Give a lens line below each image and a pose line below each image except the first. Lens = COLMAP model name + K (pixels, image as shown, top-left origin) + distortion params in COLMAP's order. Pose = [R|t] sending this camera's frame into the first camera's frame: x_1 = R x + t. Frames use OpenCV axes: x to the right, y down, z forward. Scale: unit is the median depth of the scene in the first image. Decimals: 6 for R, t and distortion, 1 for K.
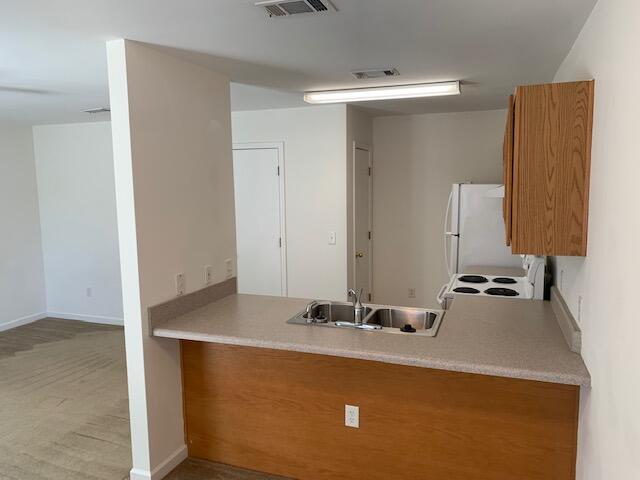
lens RADIAL K [[488.3, 0, 319.5], [0, 488.3, 239.7], [0, 0, 1]] dist [0.045589, -0.052855]
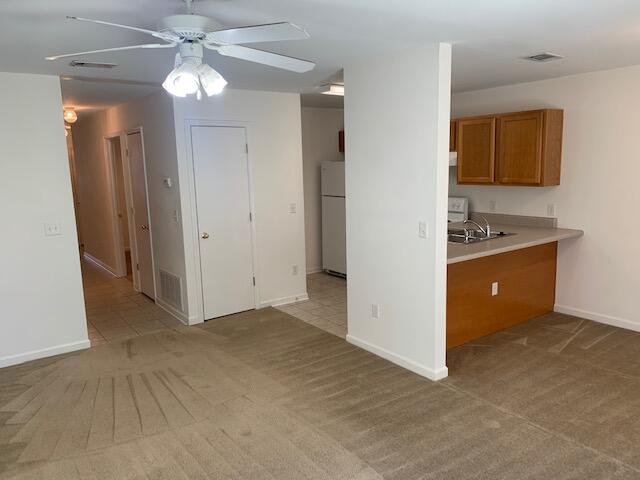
lens RADIAL K [[488.3, 0, 322.5], [0, 488.3, 234.4], [0, 0, 1]] dist [0.045589, -0.052855]
pose [[0.543968, -0.123452, 0.829975, -0.883517], [0.115184, 0.990741, 0.071872, -0.013853], [-0.831163, 0.056503, 0.553151, 0.280927]]
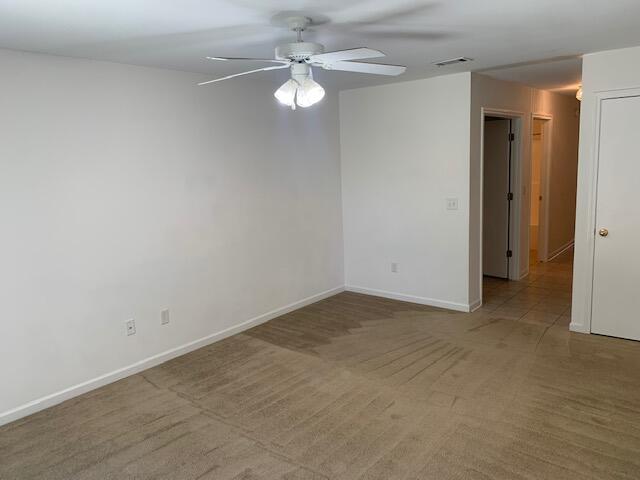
lens RADIAL K [[488.3, 0, 307.9], [0, 488.3, 238.4], [0, 0, 1]] dist [0.045589, -0.052855]
pose [[0.939708, 0.026726, -0.340933, -0.365451], [-0.007416, 0.998300, 0.057817, -0.002159], [0.341898, -0.051803, 0.938308, 0.089508]]
